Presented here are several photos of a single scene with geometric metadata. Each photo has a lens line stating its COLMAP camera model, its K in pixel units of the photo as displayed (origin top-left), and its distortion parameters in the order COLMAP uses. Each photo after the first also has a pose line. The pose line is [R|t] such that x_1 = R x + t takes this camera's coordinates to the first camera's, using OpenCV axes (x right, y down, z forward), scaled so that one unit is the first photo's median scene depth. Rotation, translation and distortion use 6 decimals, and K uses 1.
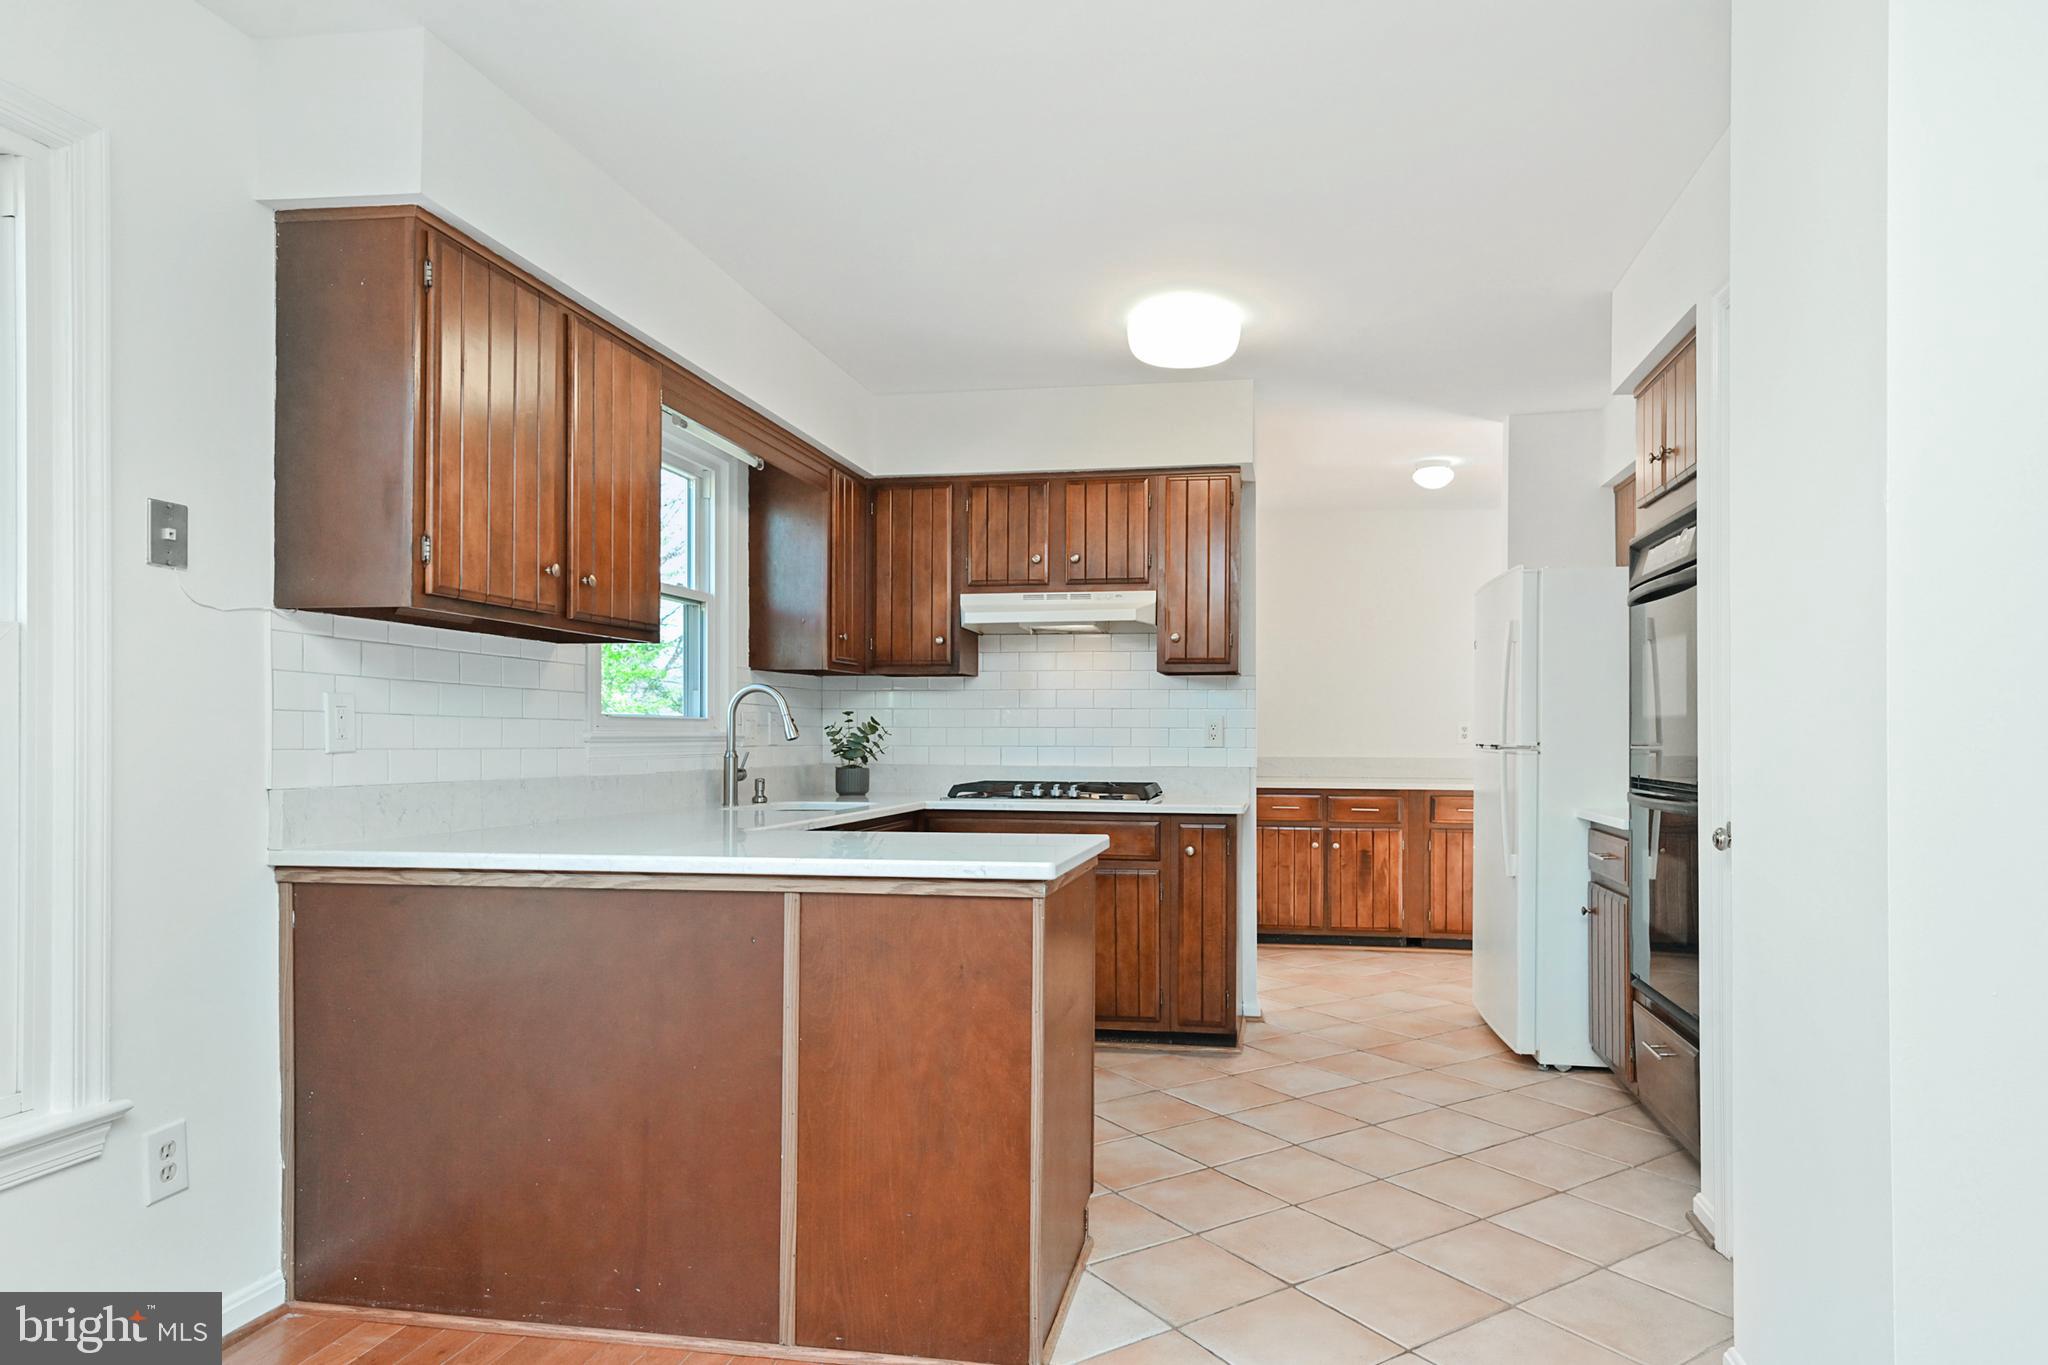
lens RADIAL K [[1232.3, 0, 1073.4], [0, 1232.3, 729.1], [0, 0, 1]] dist [0.015888, -0.000961]
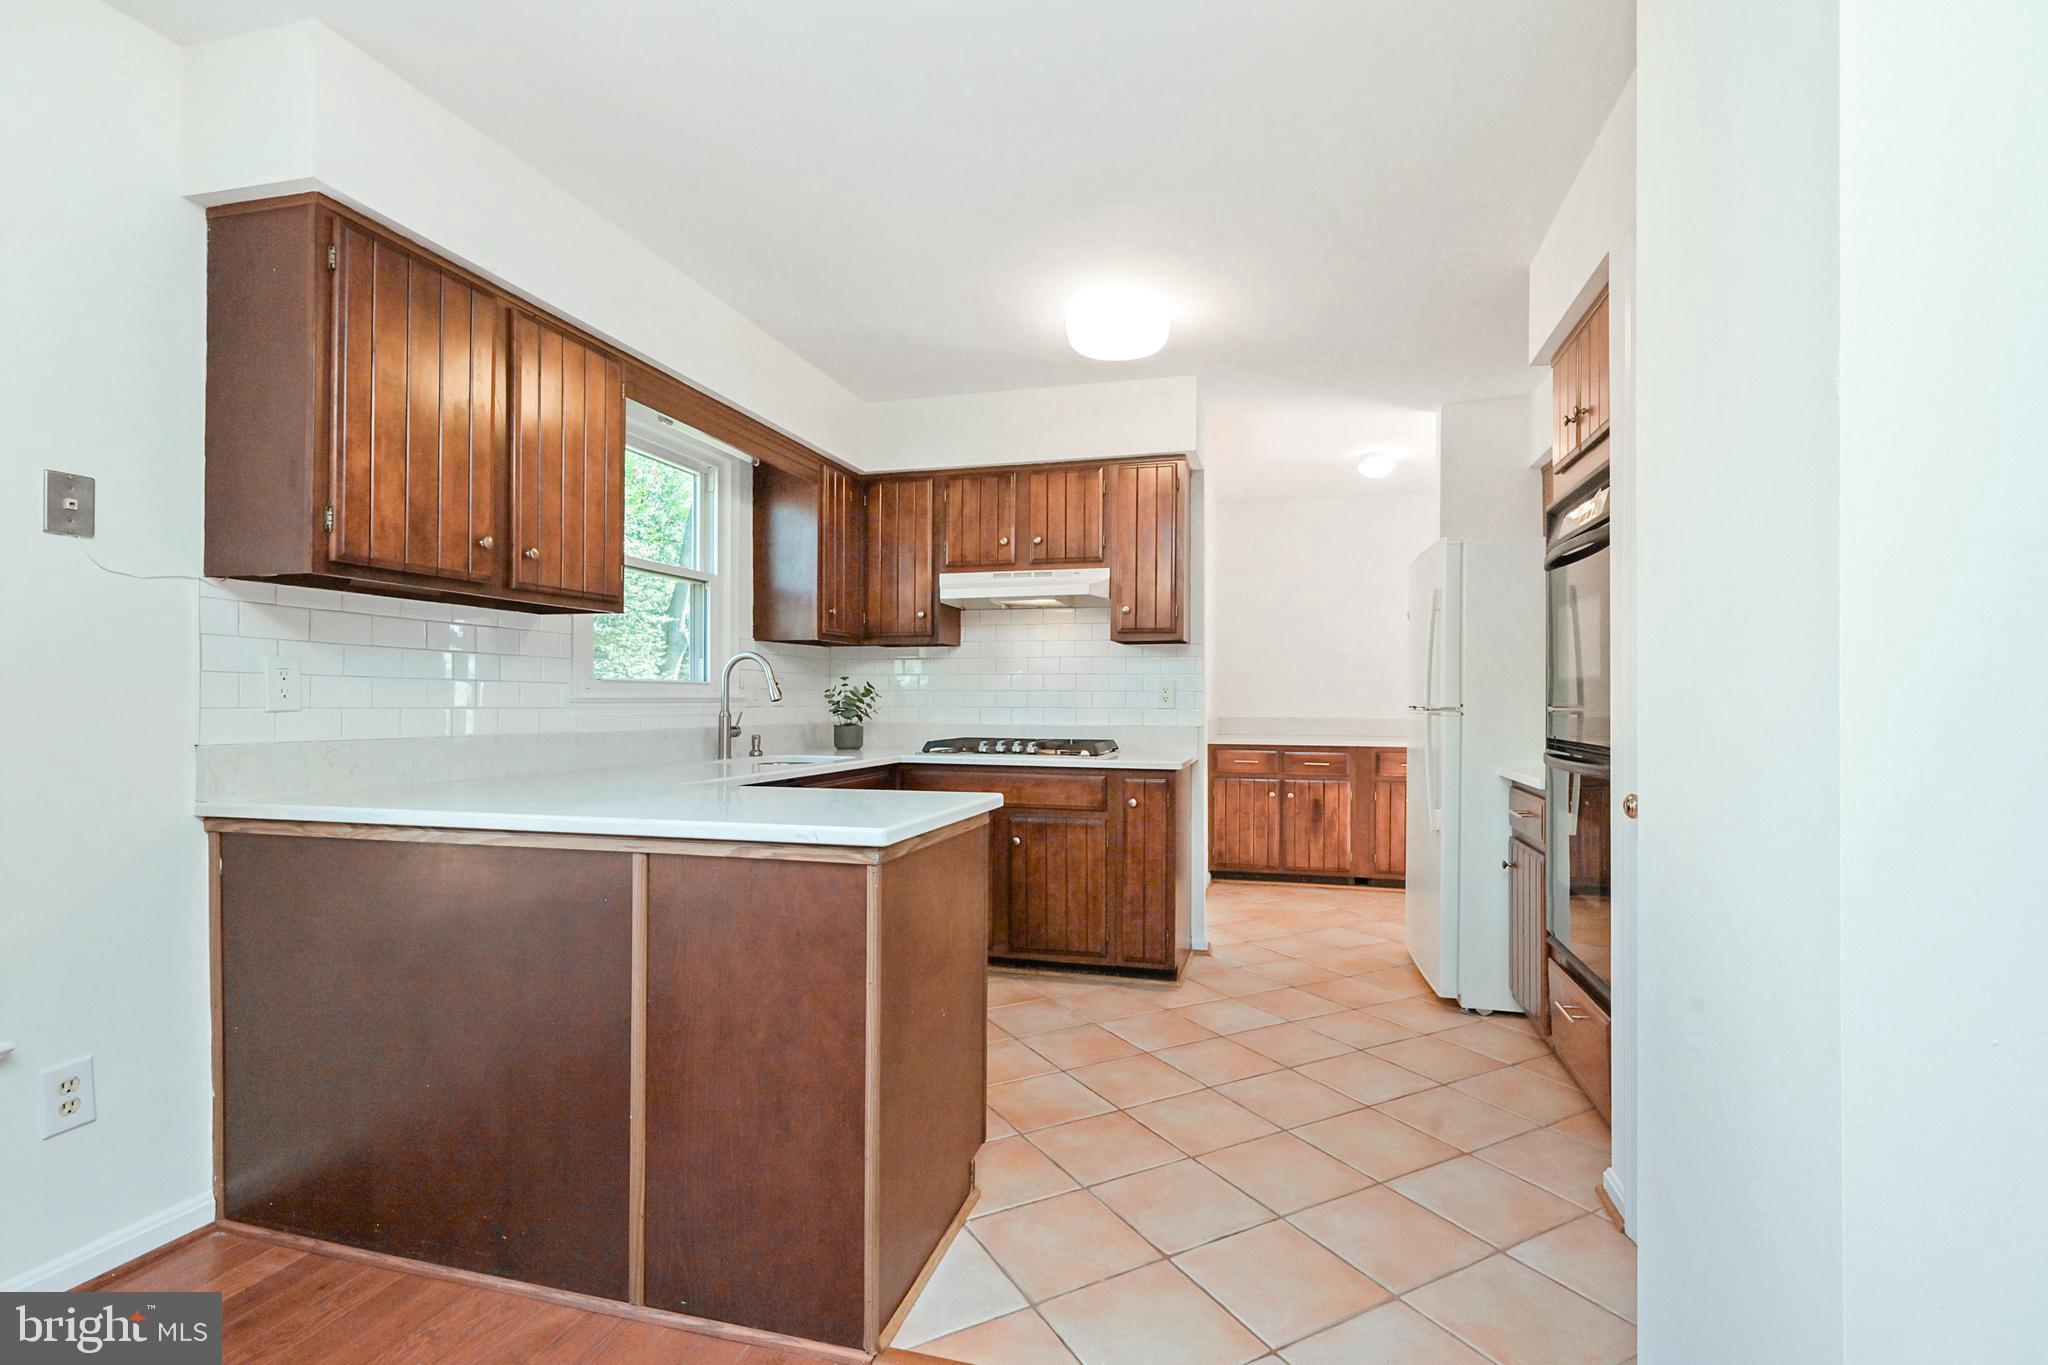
lens RADIAL K [[958.8, 0, 1022.2], [0, 958.8, 696.9], [0, 0, 1]] dist [0.000140, 0.001168]
pose [[0.994718, 0.000750, -0.102643, 0.087002], [-0.000500, 0.999997, 0.002459, 0.002505], [0.102644, -0.002395, 0.994715, 0.144475]]
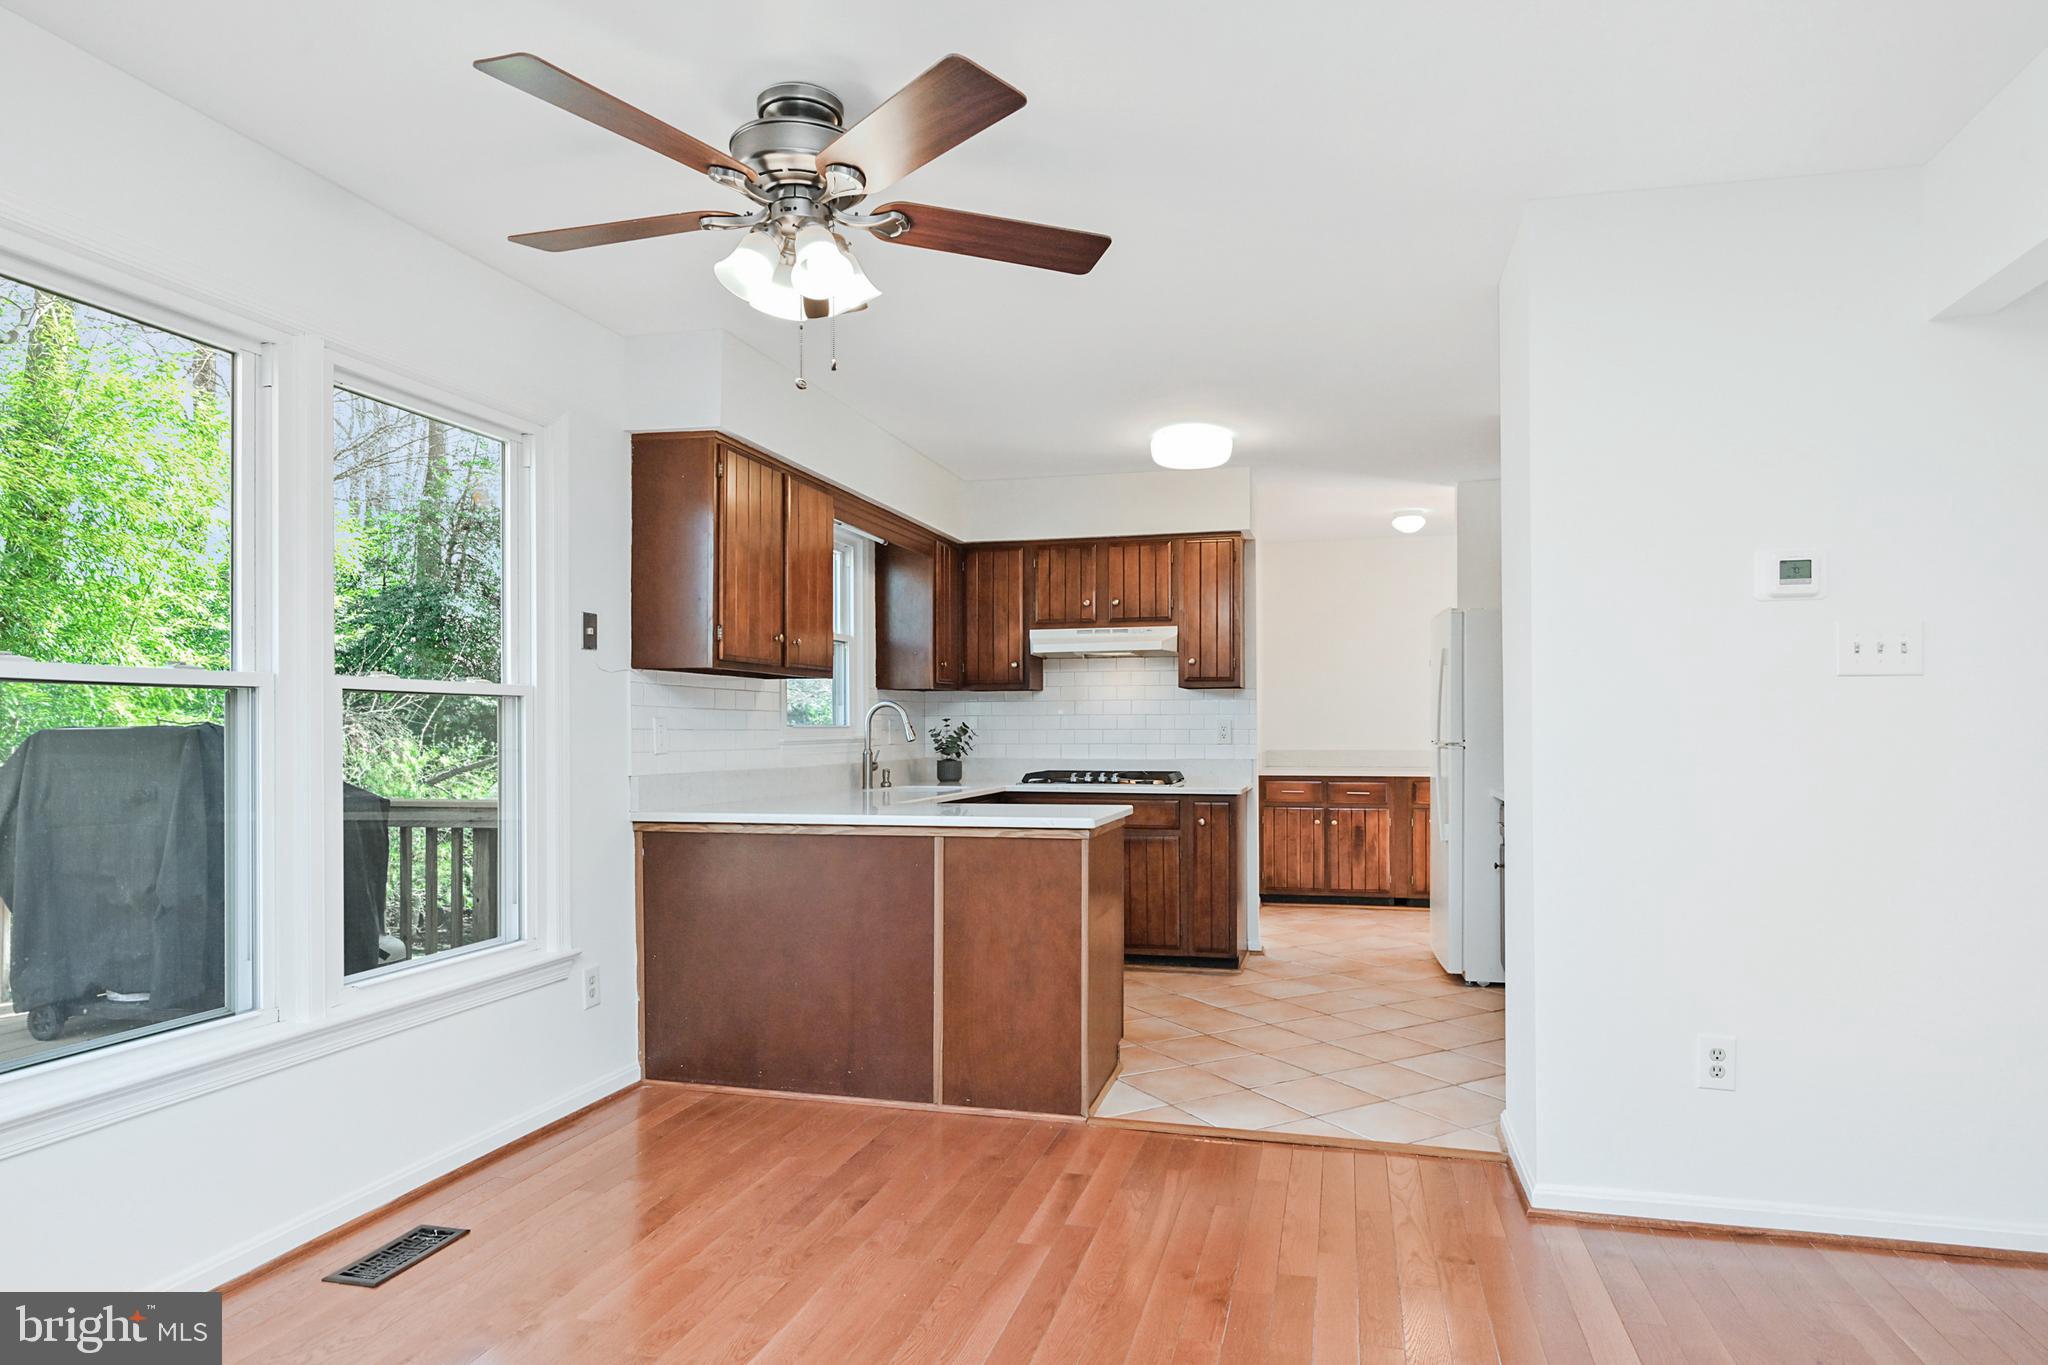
lens RADIAL K [[1224.3, 0, 1024.0], [0, 1224.3, 714.8], [0, 0, 1]] dist [-0.000950, -0.000114]
pose [[0.996161, -0.006726, -0.087279, 0.019313], [0.006415, 0.999972, -0.003848, -0.014783], [0.087302, 0.003273, 0.996176, -0.361637]]
